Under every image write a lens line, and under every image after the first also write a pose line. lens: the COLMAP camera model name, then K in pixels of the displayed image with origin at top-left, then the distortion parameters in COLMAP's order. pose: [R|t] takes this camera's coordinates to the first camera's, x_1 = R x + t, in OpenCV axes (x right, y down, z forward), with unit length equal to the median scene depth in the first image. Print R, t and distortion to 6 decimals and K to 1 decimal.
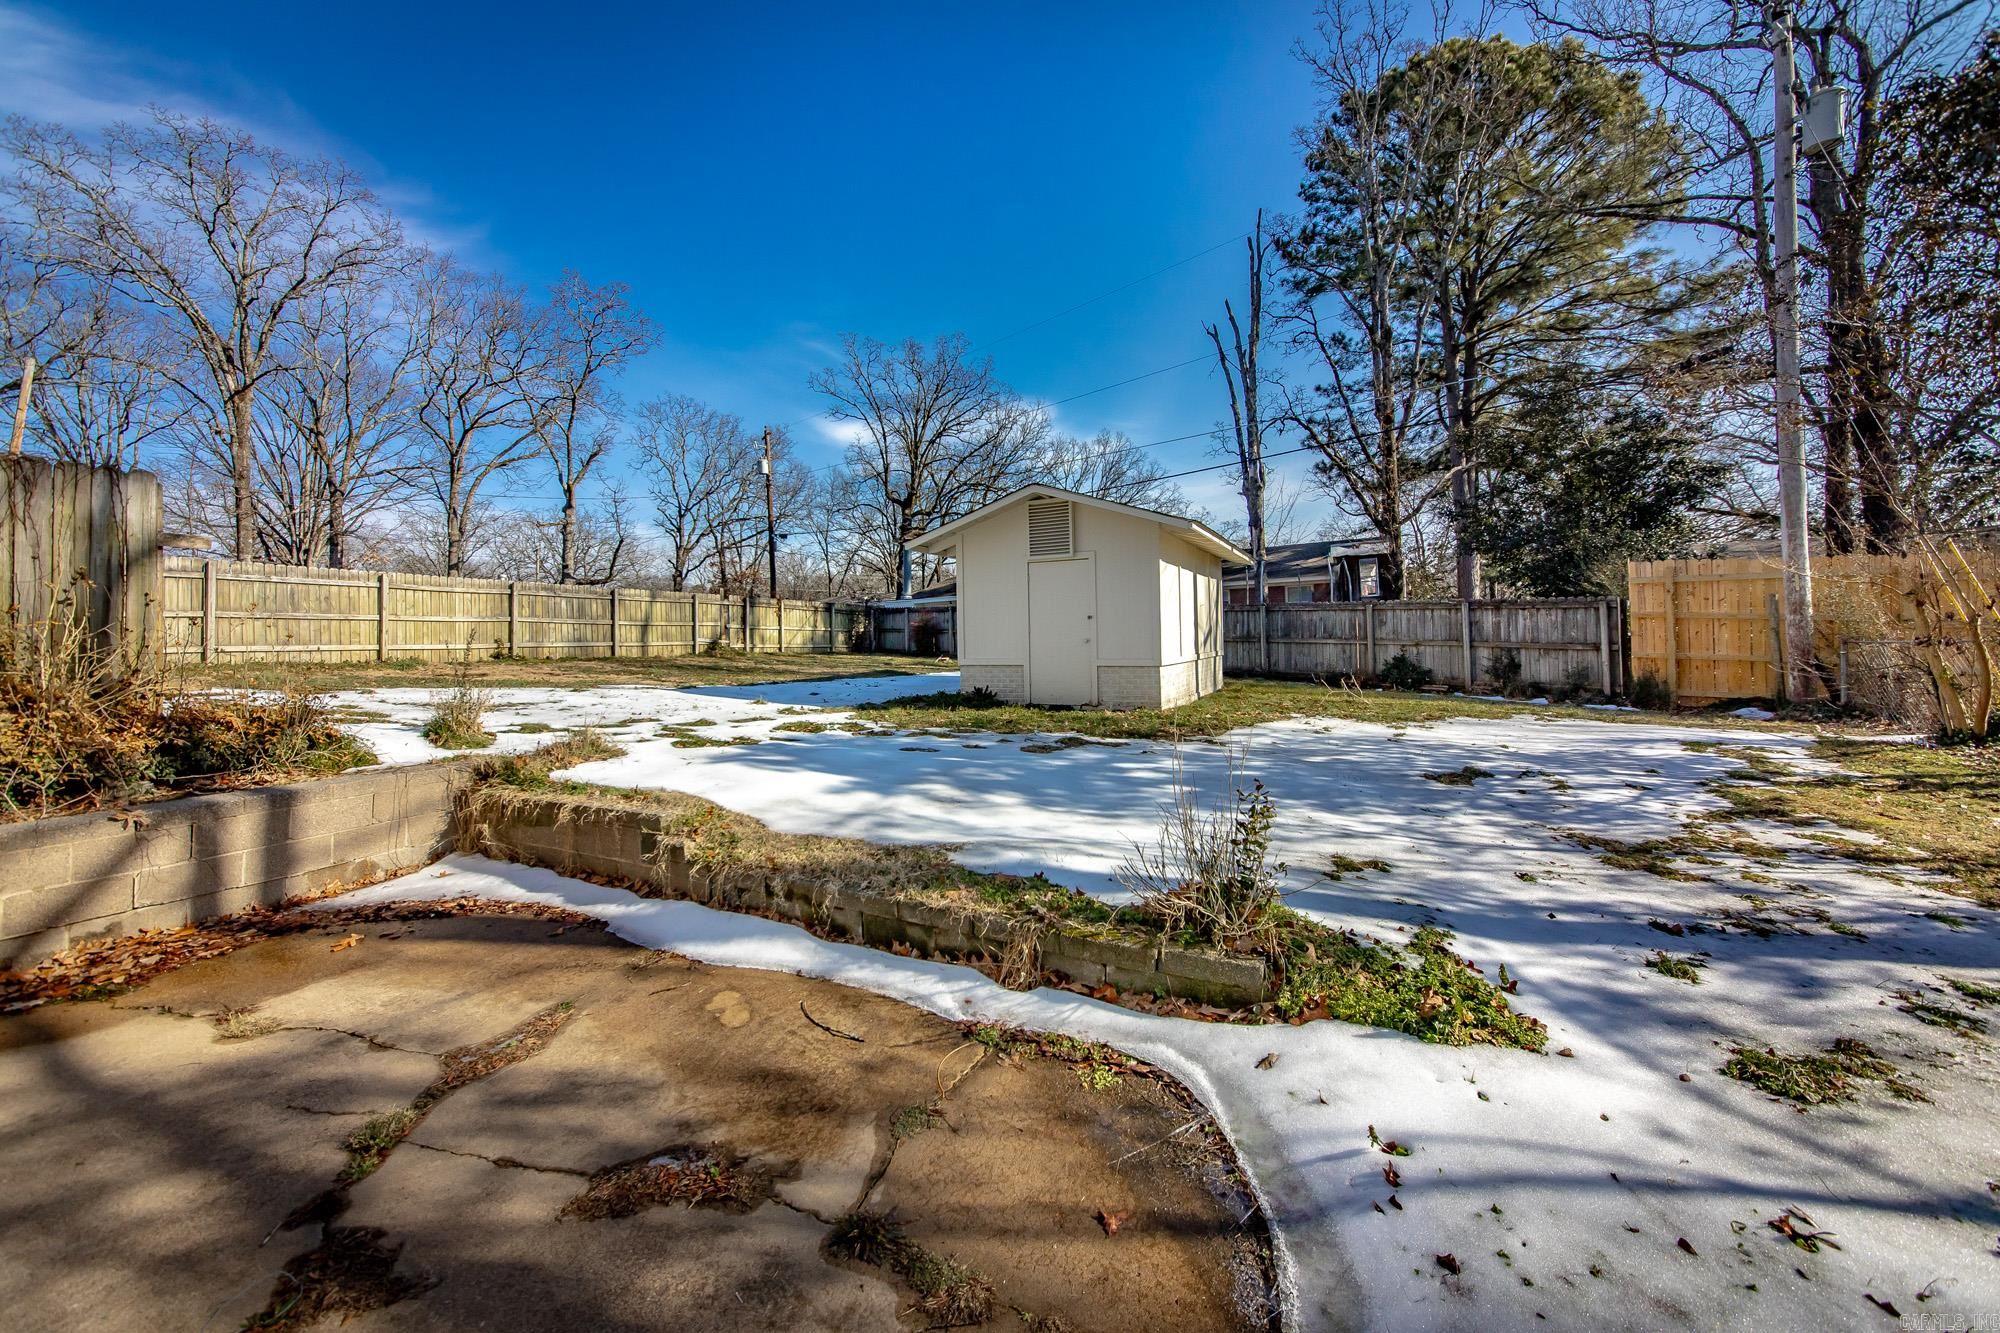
lens RADIAL K [[695.8, 0, 996.1], [0, 695.8, 618.4], [0, 0, 1]] dist [-0.000564, 0.000049]
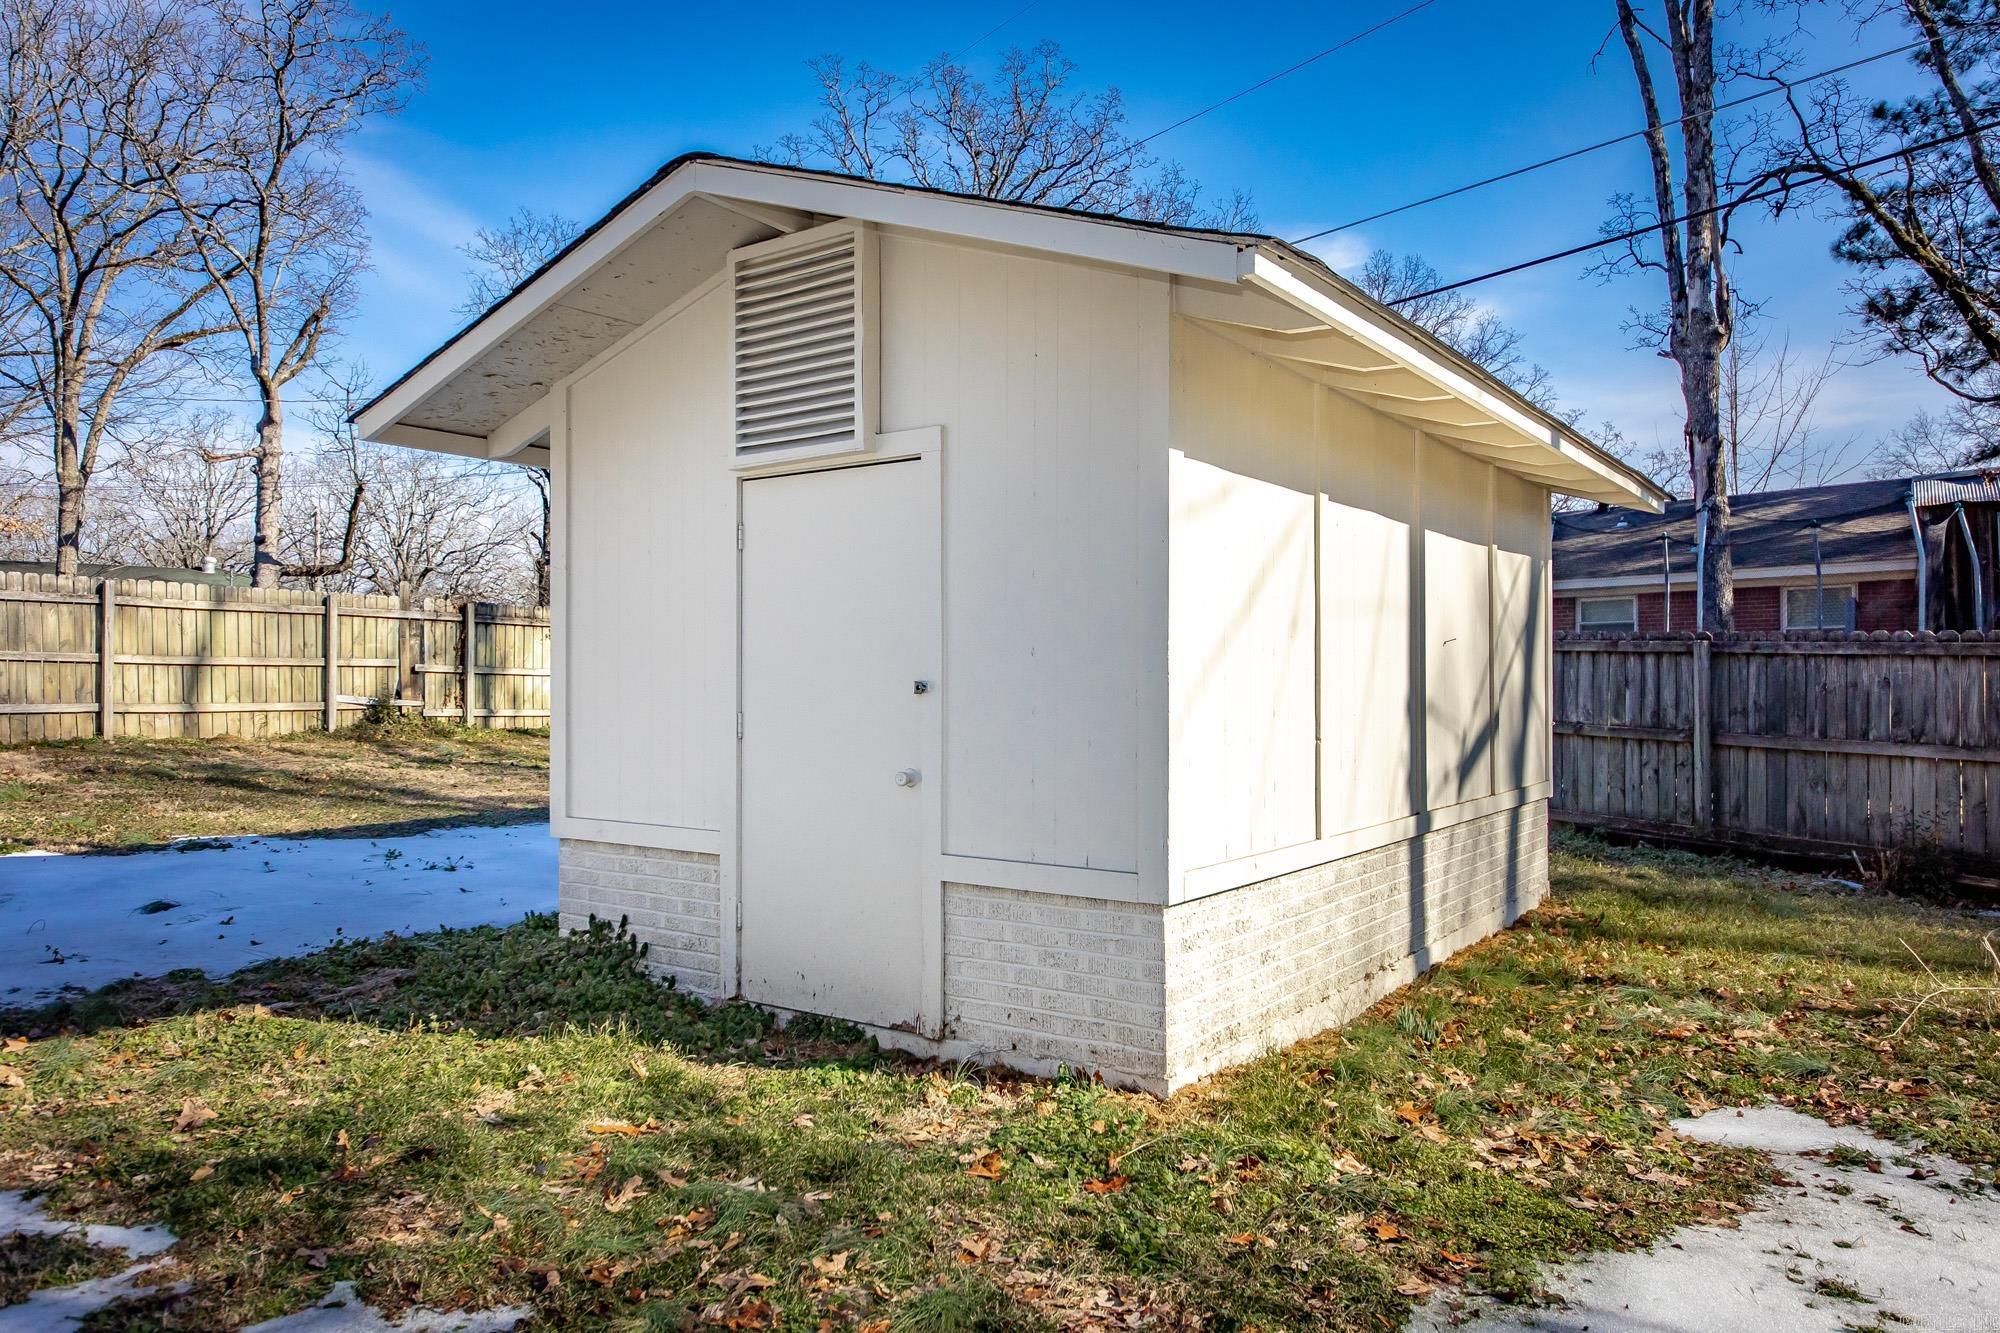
lens RADIAL K [[1325.2, 0, 1000.0], [0, 1325.2, 666.5], [0, 0, 1]] dist [0.005751, -0.001243]
pose [[0.989899, 0.015748, -0.140895, 0.110188], [-0.013882, 0.999803, 0.014218, -0.007973], [0.141091, -0.012118, 0.989922, 0.249645]]
